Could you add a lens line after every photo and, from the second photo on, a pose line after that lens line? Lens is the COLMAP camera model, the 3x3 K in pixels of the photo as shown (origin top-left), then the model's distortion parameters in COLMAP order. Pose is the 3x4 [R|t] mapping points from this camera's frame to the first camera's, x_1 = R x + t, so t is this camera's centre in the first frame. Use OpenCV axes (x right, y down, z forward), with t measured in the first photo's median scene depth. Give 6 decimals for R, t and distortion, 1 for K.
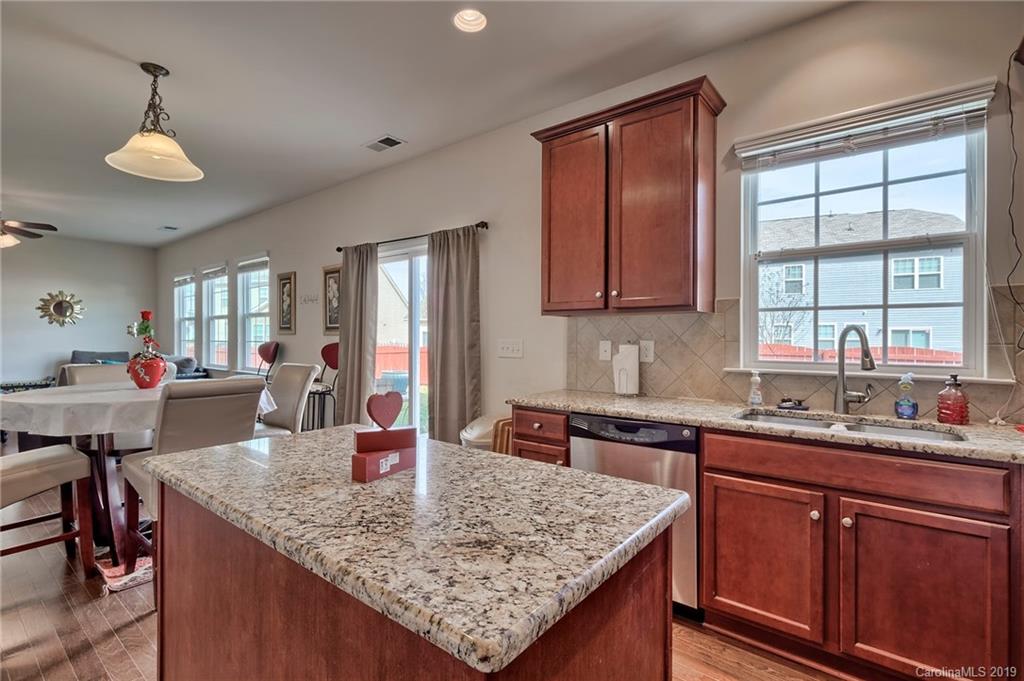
lens RADIAL K [[478.1, 0, 509.8], [0, 478.1, 336.5], [0, 0, 1]] dist [0.011221, 0.000013]
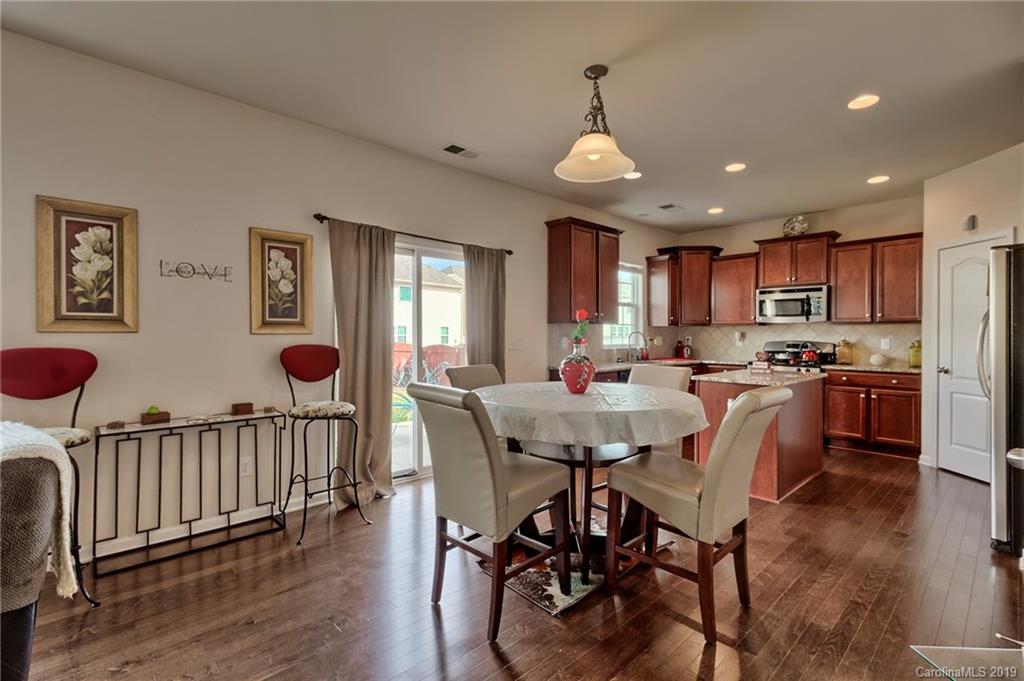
lens RADIAL K [[466.6, 0, 510.3], [0, 466.6, 335.1], [0, 0, 1]] dist [0.002493, 0.000622]
pose [[0.136897, -0.003291, 0.990580, -1.069643], [-0.000411, 0.999994, 0.003379, -0.004370], [-0.990585, -0.000870, 0.136895, 0.645034]]
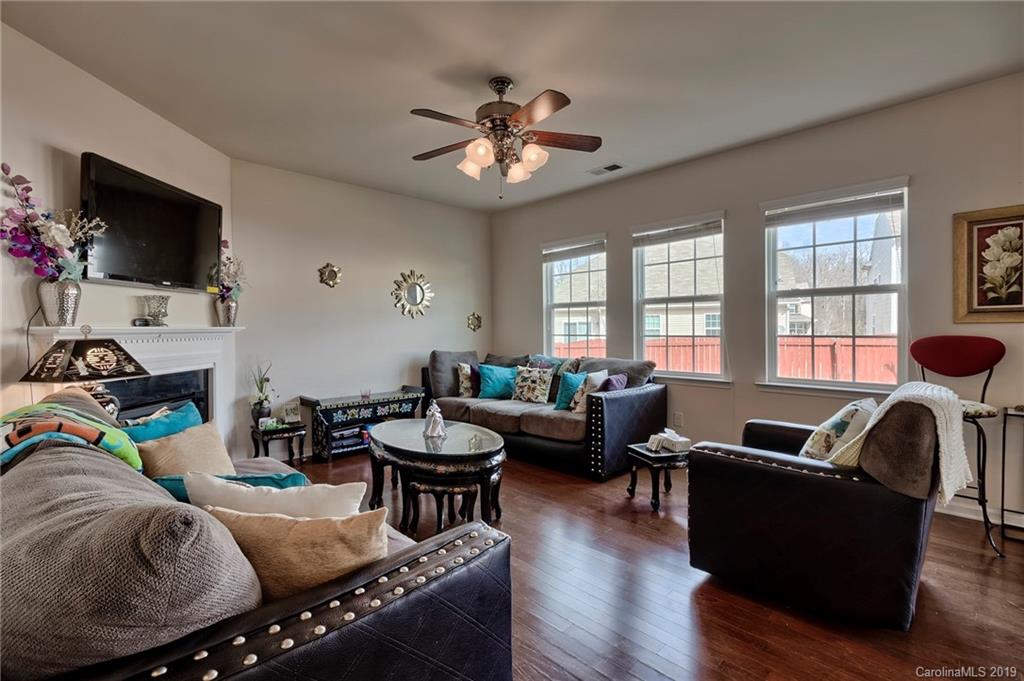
lens RADIAL K [[466.6, 0, 510.3], [0, 466.6, 335.1], [0, 0, 1]] dist [0.002493, 0.000622]
pose [[0.992744, -0.008212, -0.119965, -1.165222], [0.009543, 0.999899, 0.010528, -0.002007], [0.119867, -0.011596, 0.992722, 0.510441]]
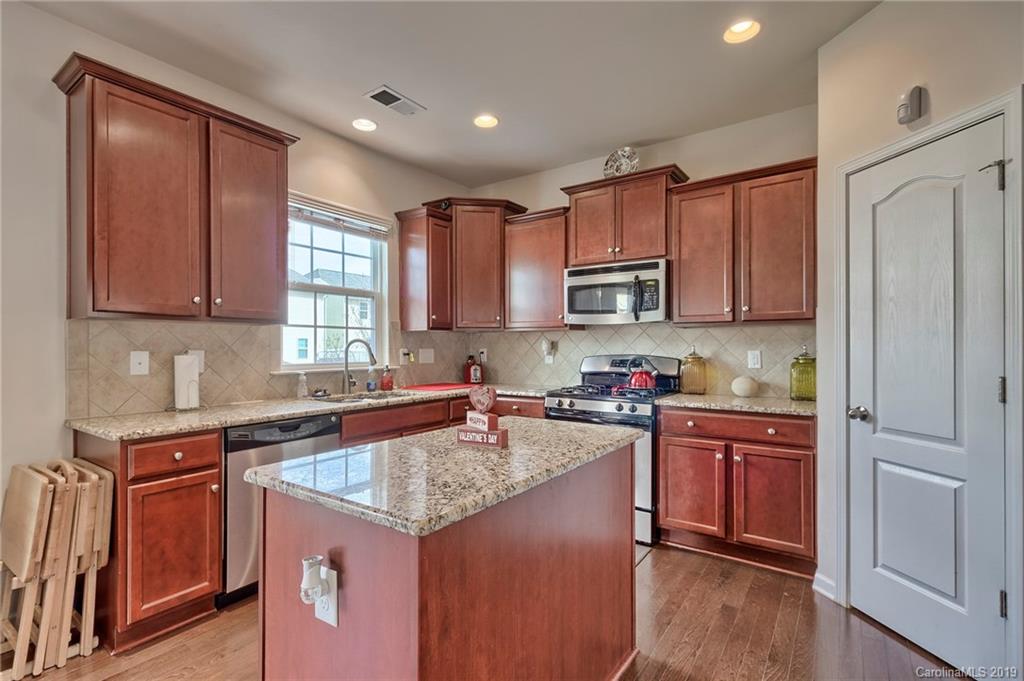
lens RADIAL K [[474.5, 0, 507.5], [0, 474.5, 344.7], [0, 0, 1]] dist [0.000996, 0.000386]
pose [[-0.069054, 0.002879, 0.997609, -0.445850], [0.002120, 0.999994, -0.002739, 0.000803], [-0.997611, 0.001926, -0.069060, 0.280870]]
